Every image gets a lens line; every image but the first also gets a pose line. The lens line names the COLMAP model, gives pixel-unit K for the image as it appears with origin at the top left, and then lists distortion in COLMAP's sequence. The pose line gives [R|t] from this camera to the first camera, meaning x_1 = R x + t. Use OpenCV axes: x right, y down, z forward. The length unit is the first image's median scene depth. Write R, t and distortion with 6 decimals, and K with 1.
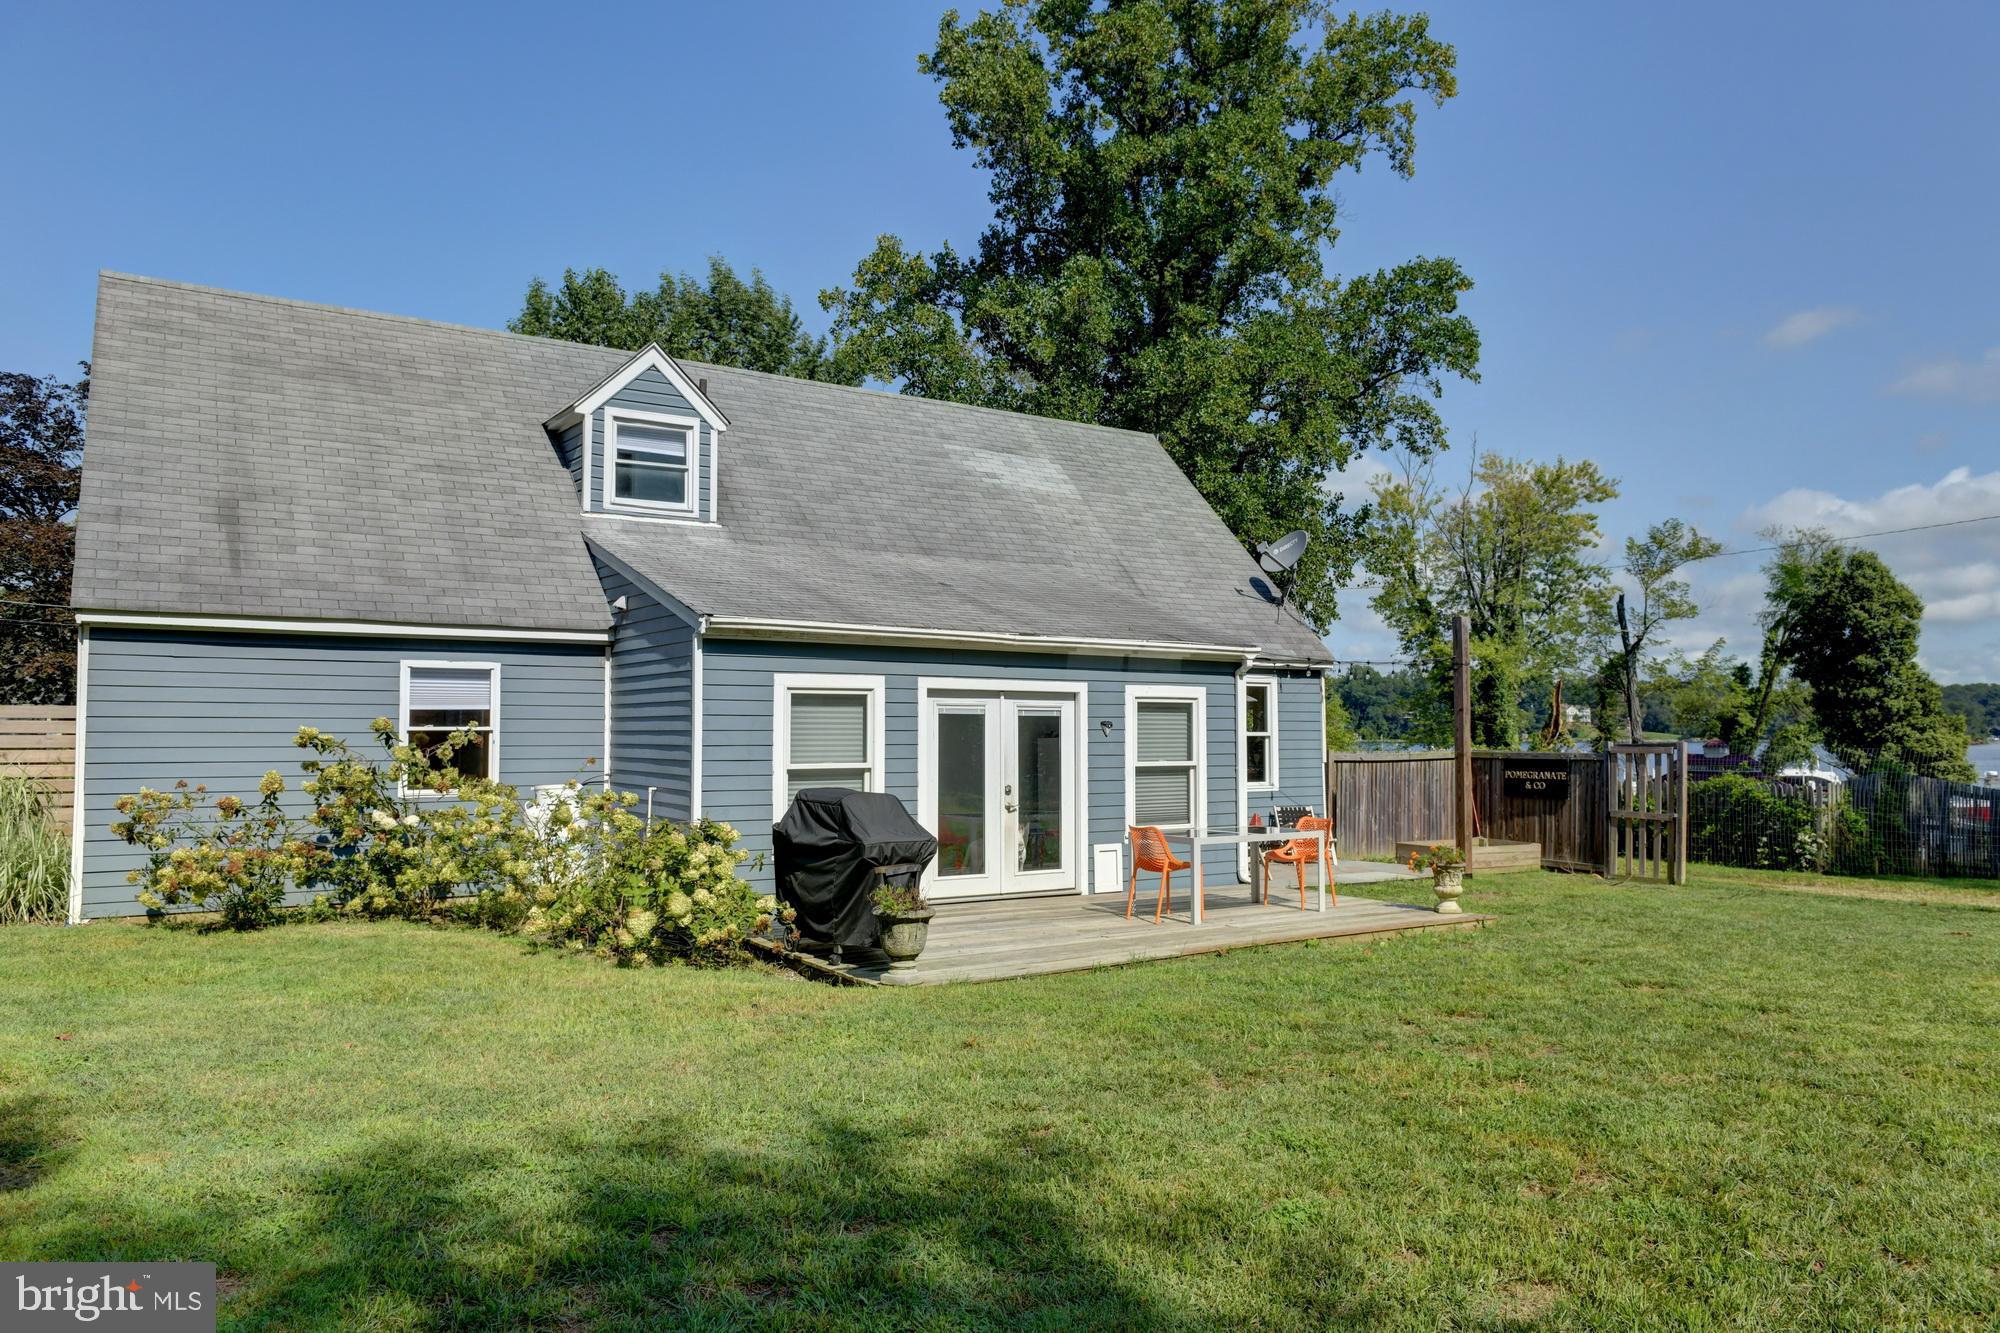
lens RADIAL K [[1353.0, 0, 1011.4], [0, 1353.0, 667.9], [0, 0, 1]] dist [-0.009579, -0.005935]
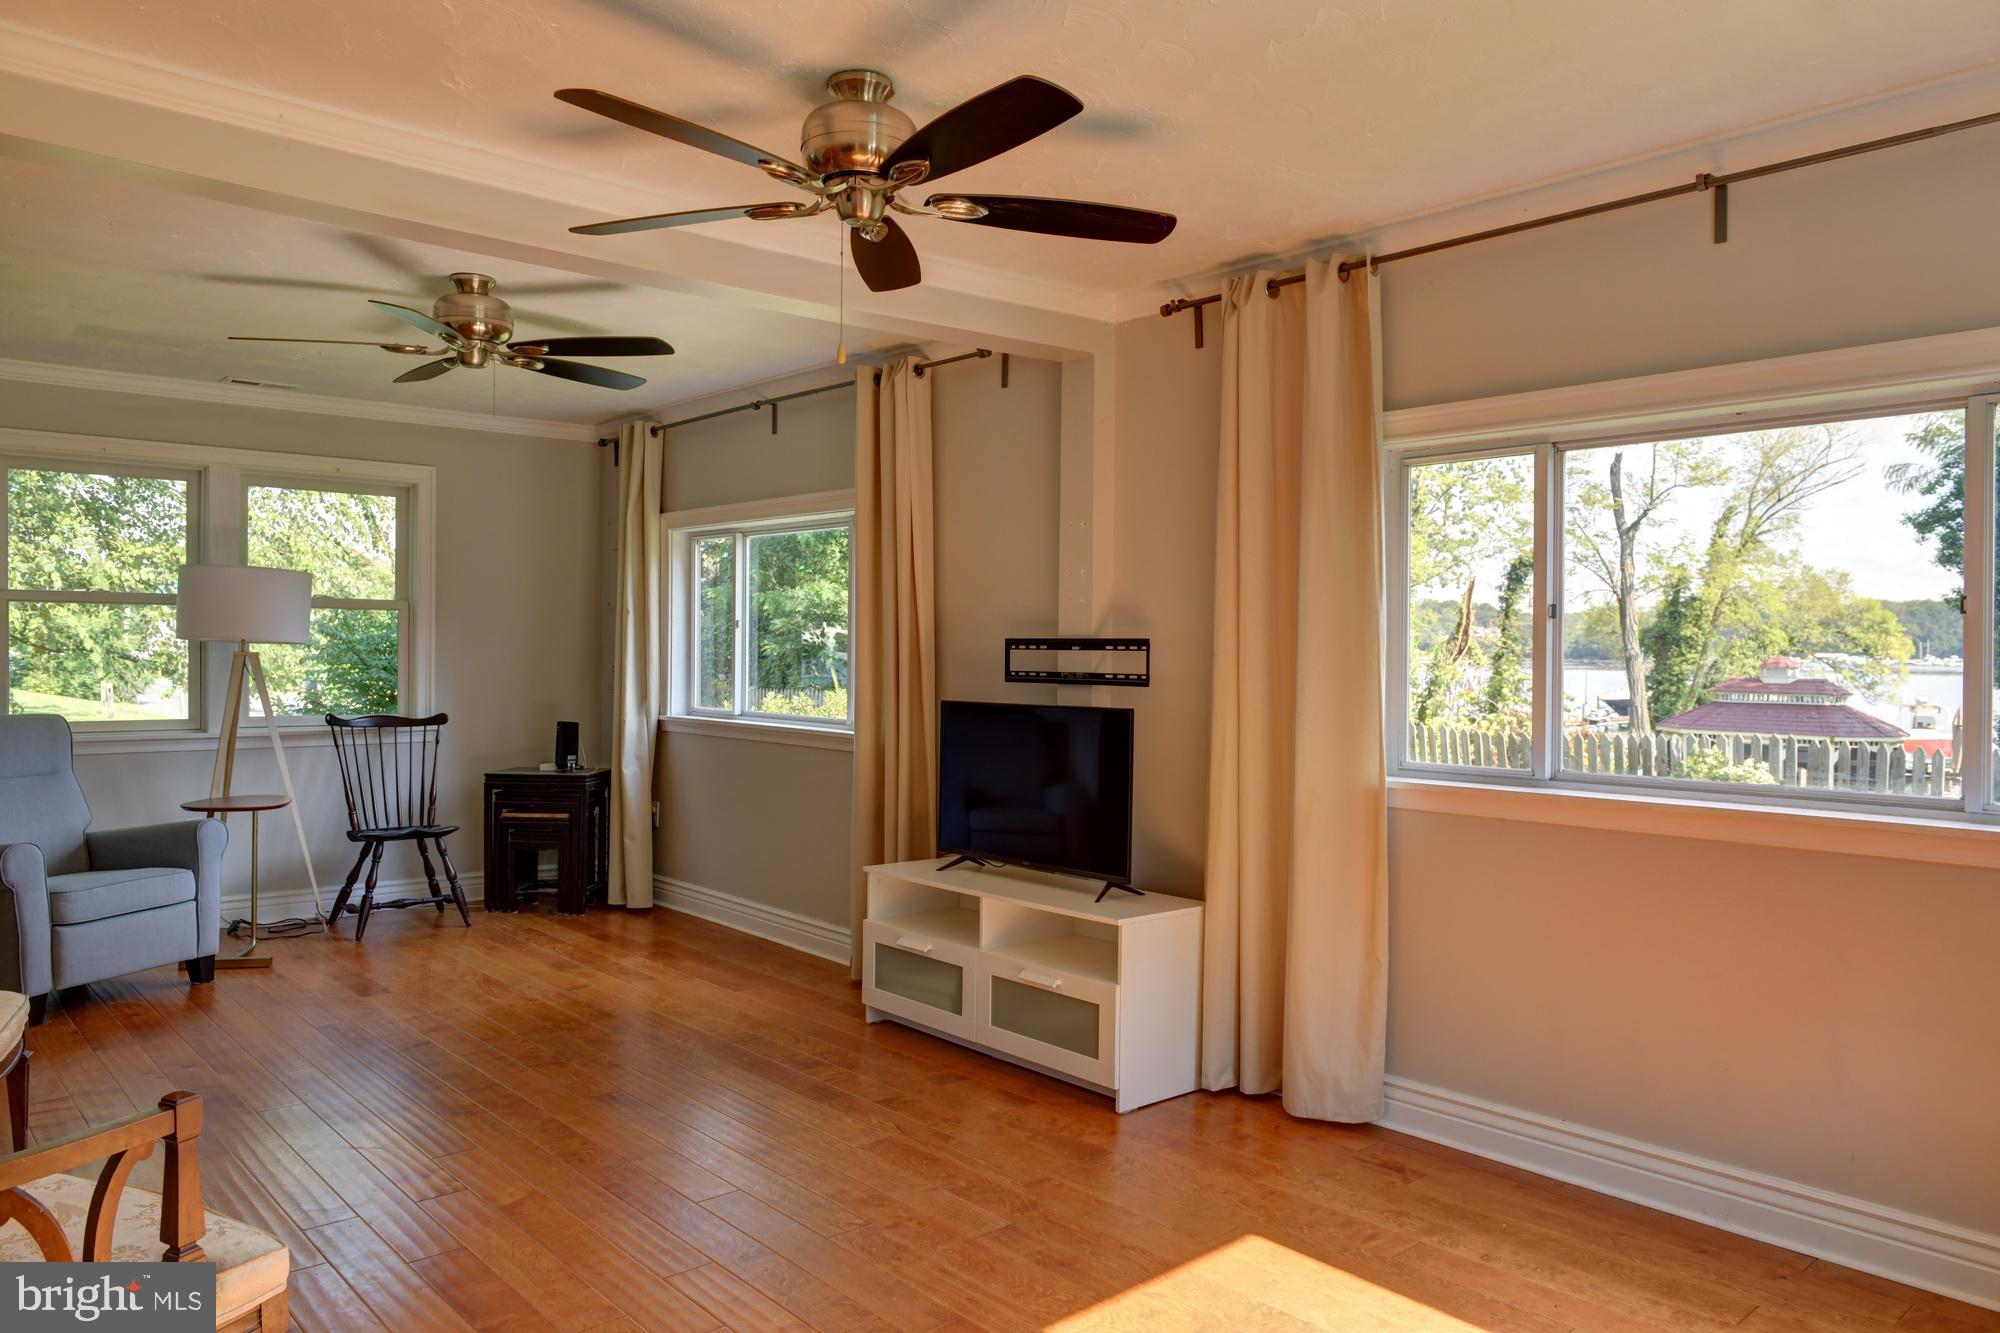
lens RADIAL K [[1353.0, 0, 1011.4], [0, 1353.0, 667.9], [0, 0, 1]] dist [-0.009579, -0.005935]
pose [[0.987445, 0.005575, 0.157862, 0.066081], [-0.015512, 0.997969, 0.061783, 0.054057], [-0.157197, -0.063456, 0.985526, 0.935205]]
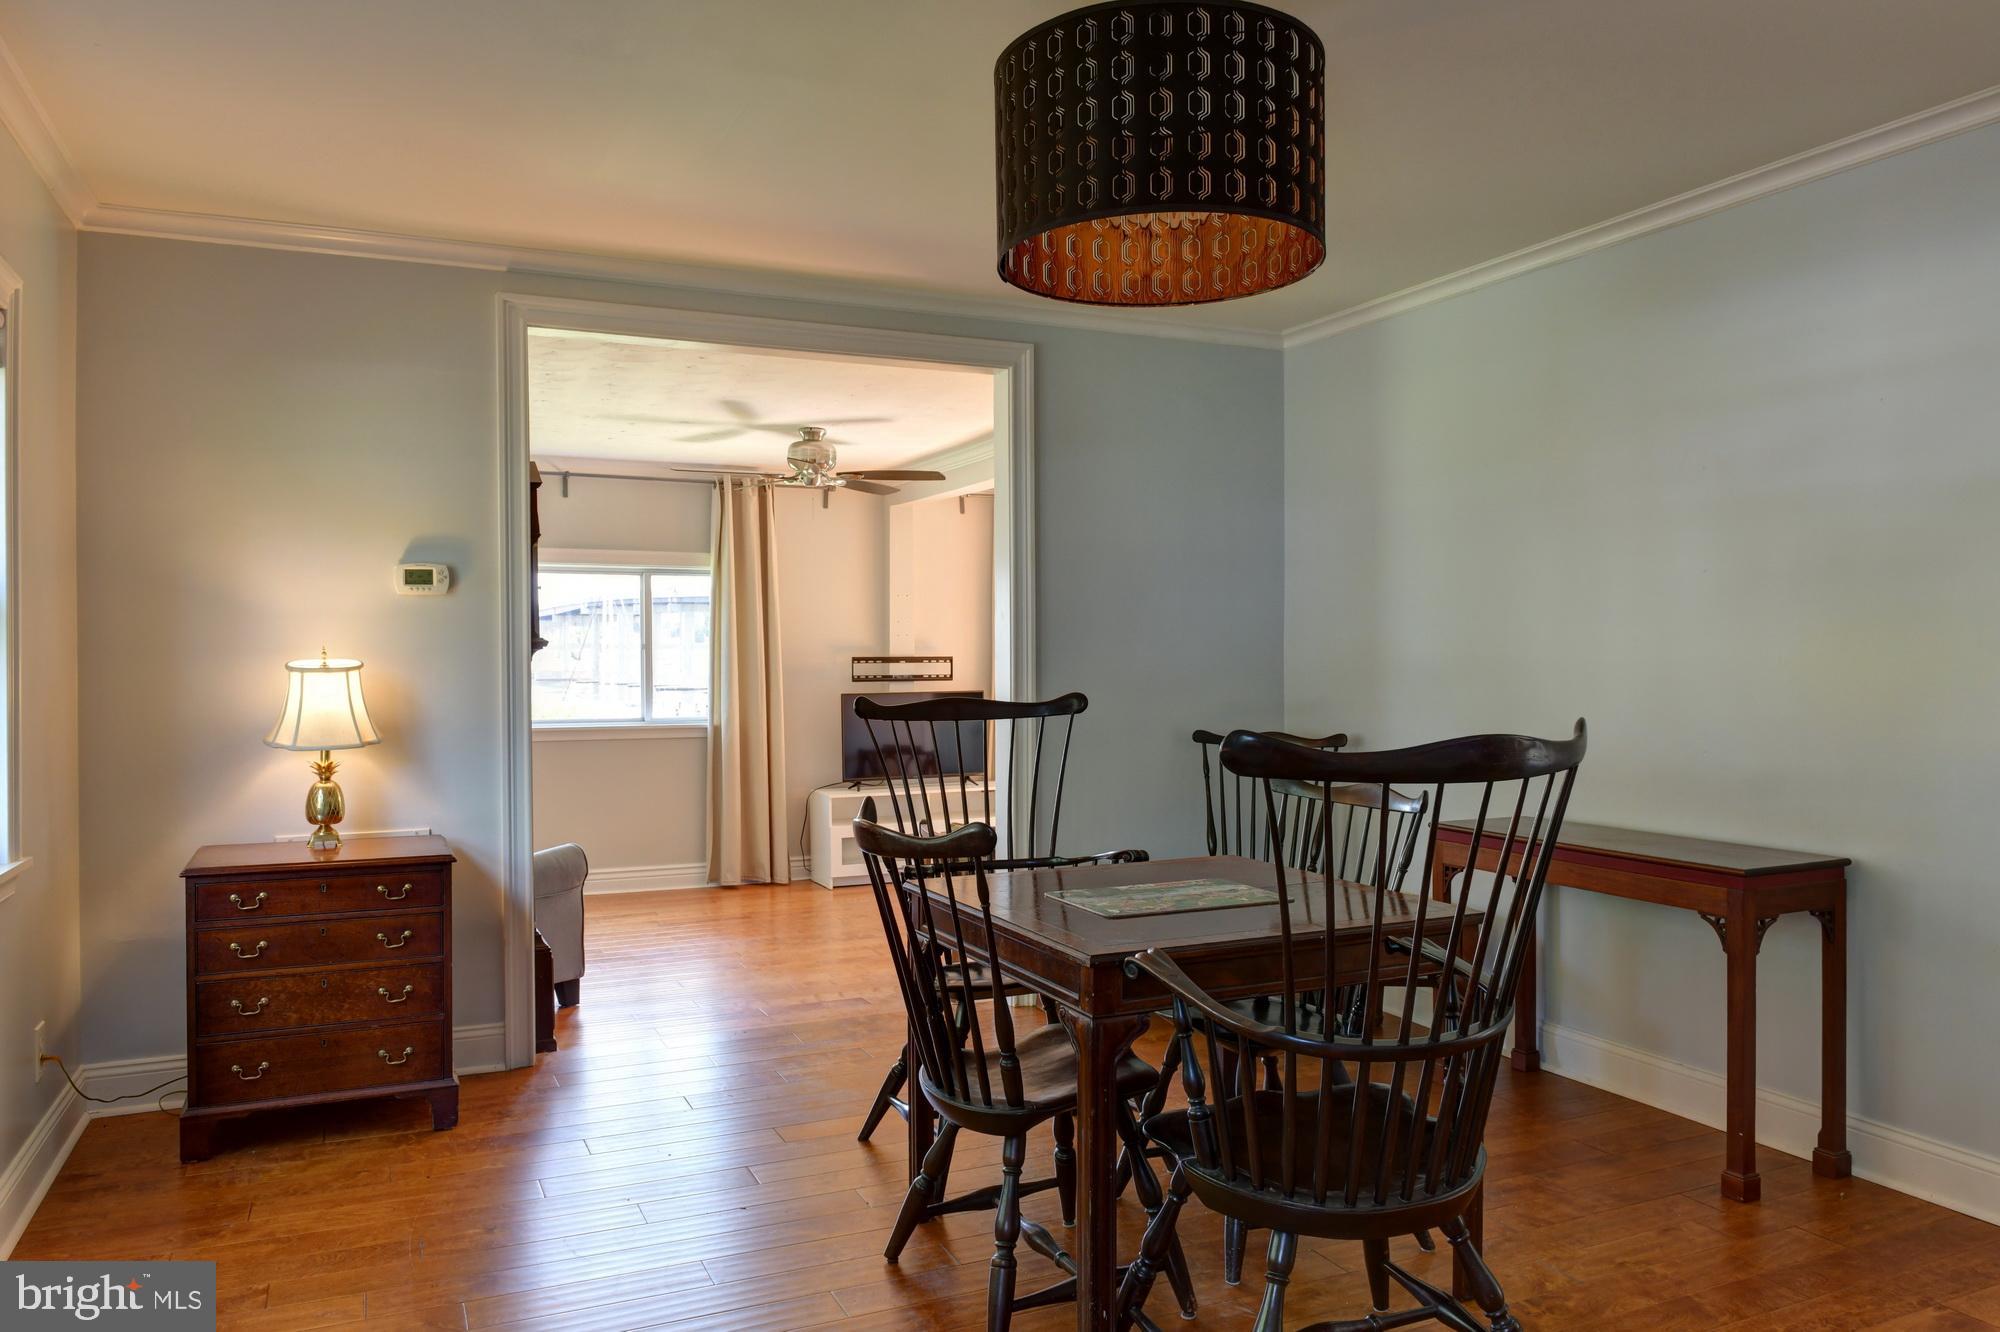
lens RADIAL K [[1395.7, 0, 1000.0], [0, 1395.7, 666.0], [0, 0, 1]] dist [-0.015142, -0.003791]
pose [[0.152315, -0.007191, 0.988306, -0.336092], [-0.042538, 0.998999, 0.013825, 0.058859], [-0.987416, -0.044146, 0.151856, 1.068915]]
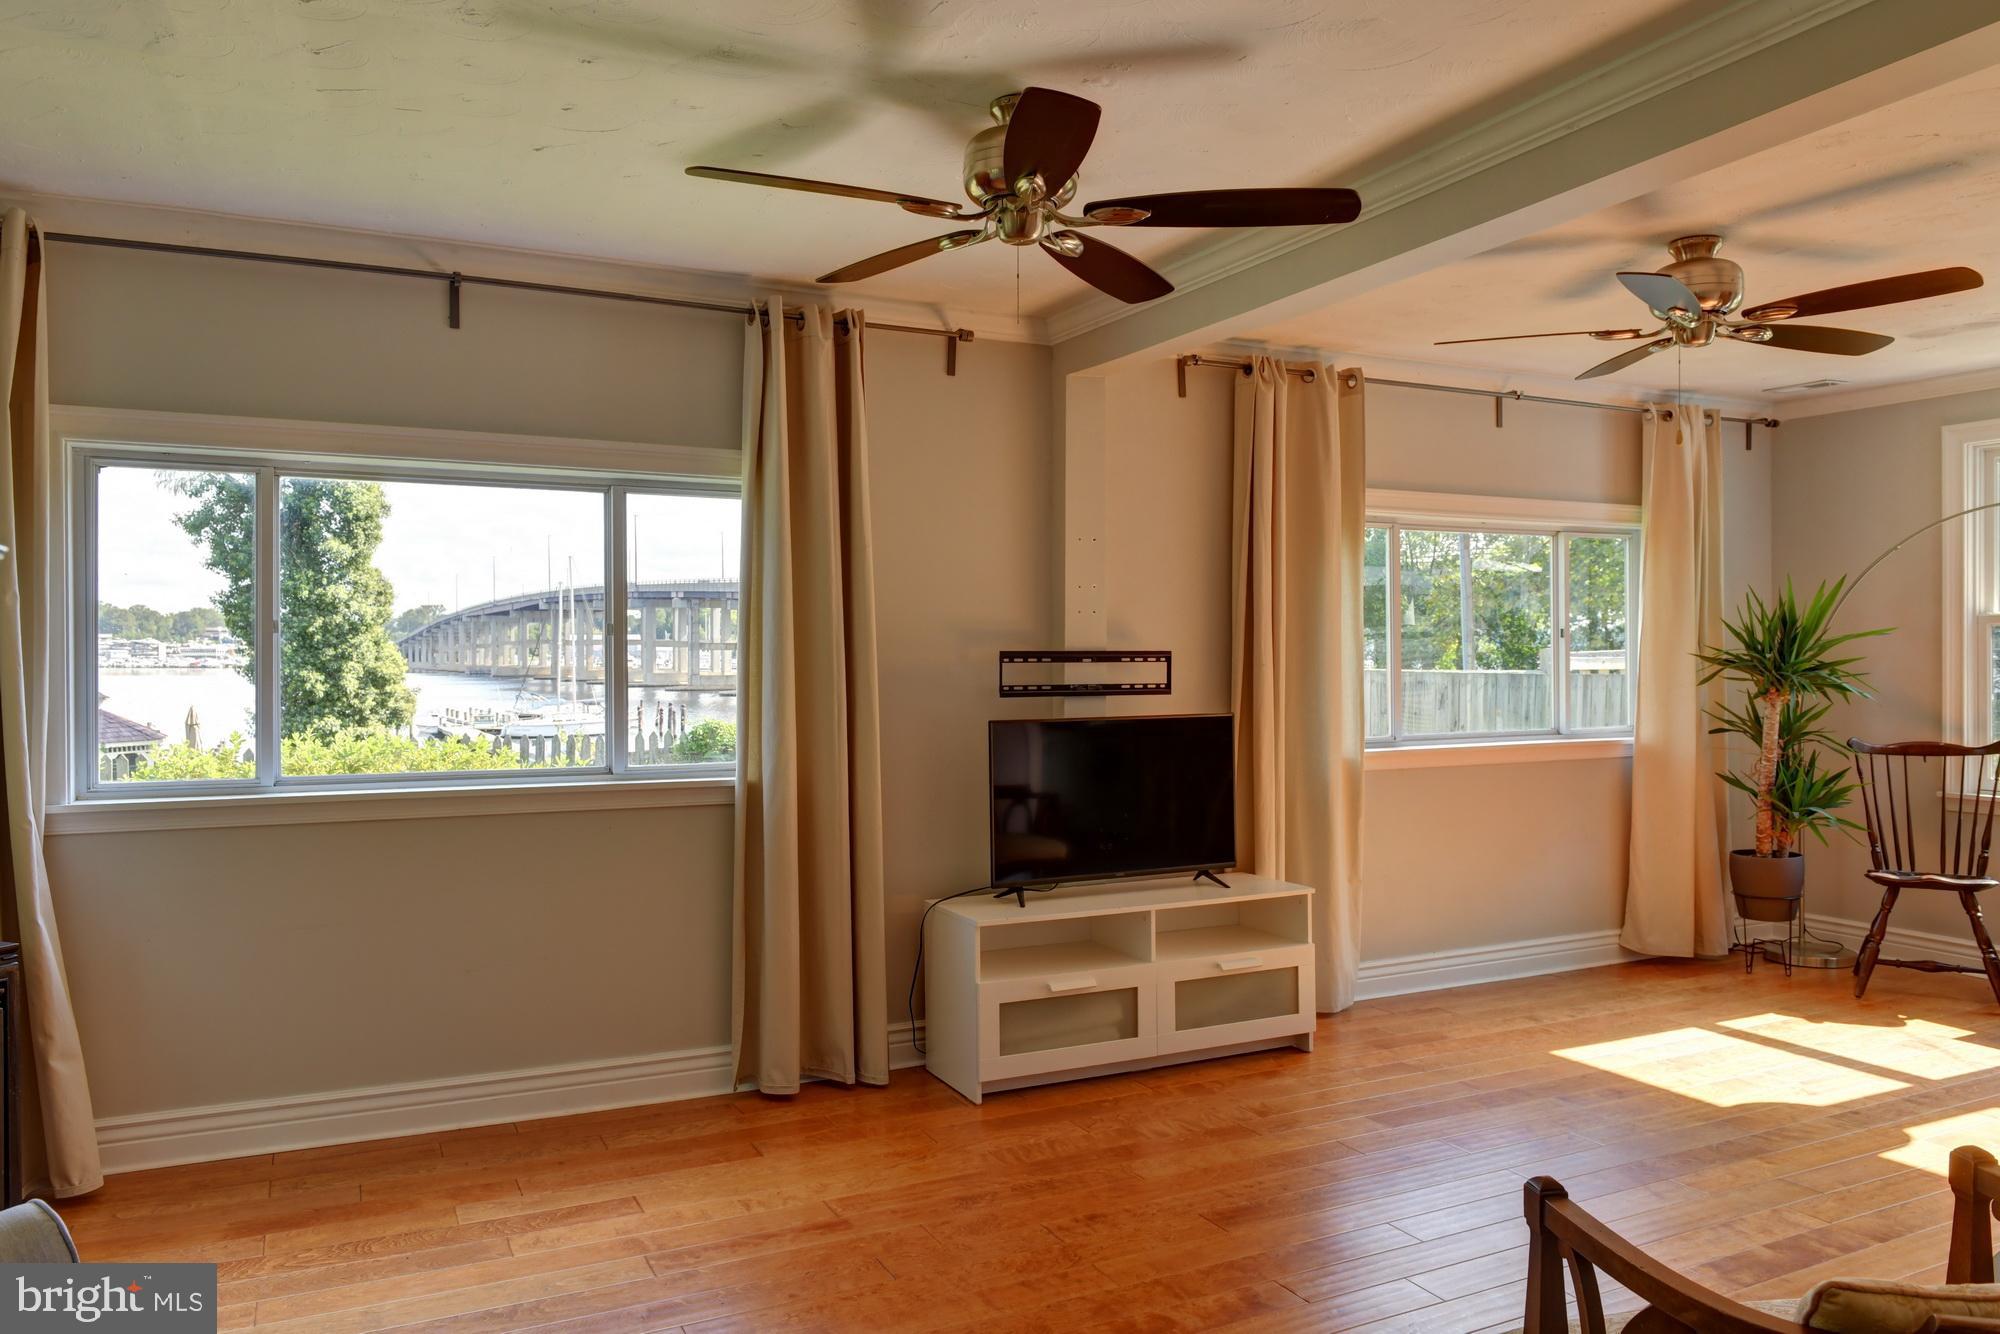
lens RADIAL K [[1395.7, 0, 1000.0], [0, 1395.7, 667.0], [0, 0, 1]] dist [-0.015142, -0.003791]
pose [[0.124707, -0.010074, 0.992143, -0.137687], [-0.045611, 0.998833, 0.015874, 0.063138], [-0.991145, -0.047232, 0.124102, 1.155017]]
